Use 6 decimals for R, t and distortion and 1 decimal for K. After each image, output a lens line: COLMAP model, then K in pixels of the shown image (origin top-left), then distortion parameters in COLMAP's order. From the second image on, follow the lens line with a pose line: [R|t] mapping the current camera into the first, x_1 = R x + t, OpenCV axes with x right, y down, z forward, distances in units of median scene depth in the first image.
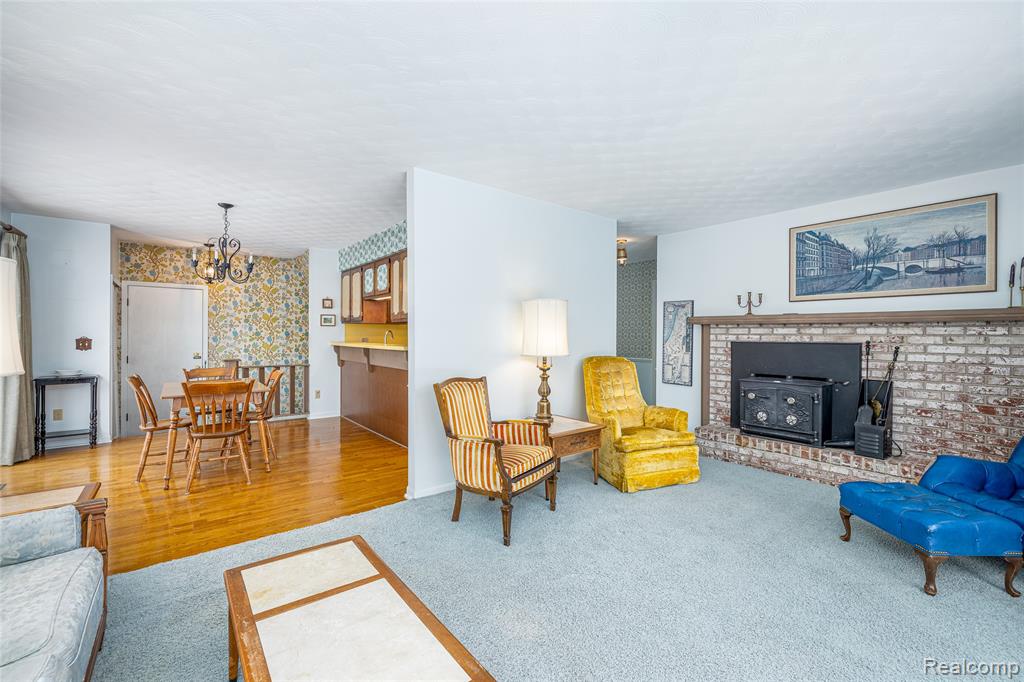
lens RADIAL K [[429.1, 0, 511.3], [0, 429.1, 335.7], [0, 0, 1]] dist [-0.000863, -0.000377]
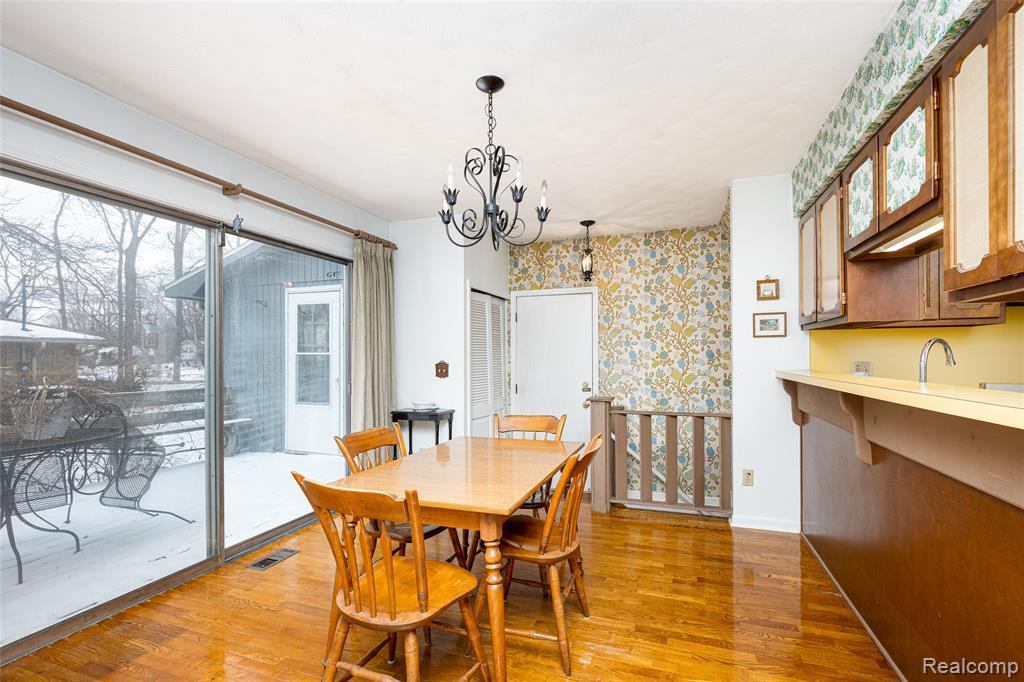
lens RADIAL K [[469.8, 0, 514.7], [0, 469.8, 356.3], [0, 0, 1]] dist [-0.002542, -0.000344]
pose [[0.535041, -0.009452, -0.844773, -0.140032], [0.006515, 0.999954, -0.007062, 0.000591], [0.844801, -0.001725, 0.535078, 0.484256]]
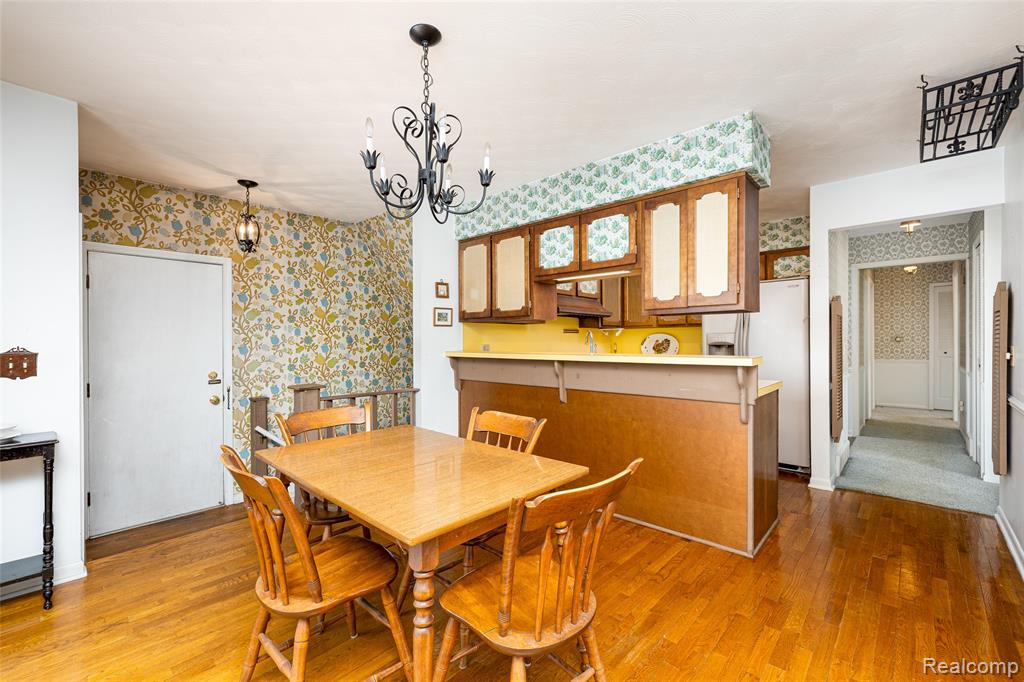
lens RADIAL K [[429.1, 0, 512.1], [0, 429.1, 342.2], [0, 0, 1]] dist [-0.000863, -0.000377]
pose [[0.988617, -0.010860, 0.150059, -0.421409], [0.010835, 0.999941, 0.000981, 0.001152], [-0.150061, 0.000656, 0.988677, 0.367290]]
